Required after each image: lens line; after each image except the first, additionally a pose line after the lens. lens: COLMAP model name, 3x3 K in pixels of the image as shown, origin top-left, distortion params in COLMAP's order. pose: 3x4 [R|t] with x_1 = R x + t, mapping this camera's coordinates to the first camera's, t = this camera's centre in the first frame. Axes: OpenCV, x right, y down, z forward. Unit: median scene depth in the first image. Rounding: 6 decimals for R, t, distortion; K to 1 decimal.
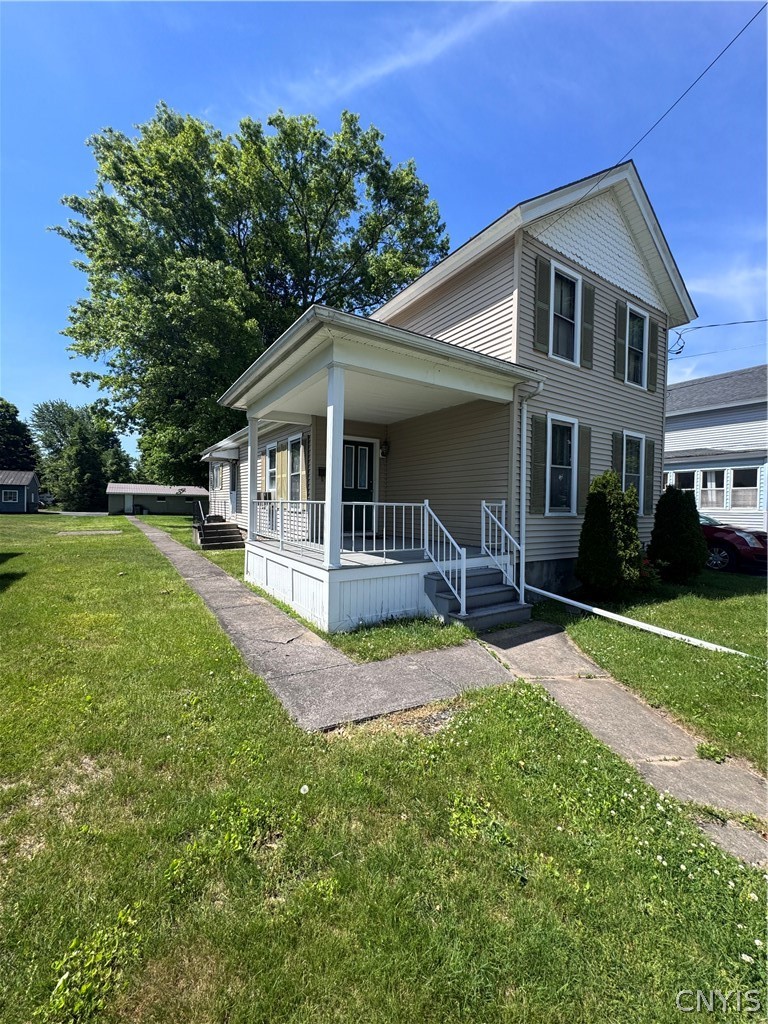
lens RADIAL K [[411.4, 0, 383.6], [0, 411.4, 512.3], [0, 0, 1]] dist [-0.001456, -0.000296]
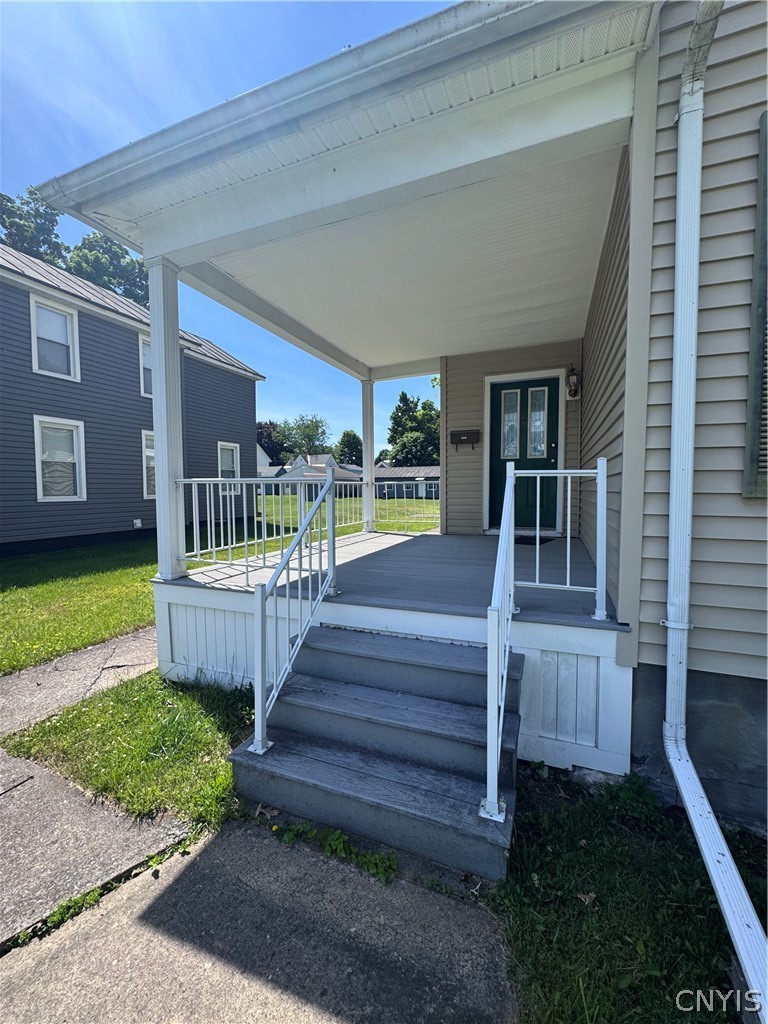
lens RADIAL K [[411.4, 0, 383.0], [0, 411.4, 509.5], [0, 0, 1]] dist [-0.001456, -0.000296]
pose [[0.569747, 0.025189, -0.821434, 0.425312], [-0.003222, 0.999591, 0.028418, 0.002447], [0.821814, -0.013545, 0.569595, 0.630378]]
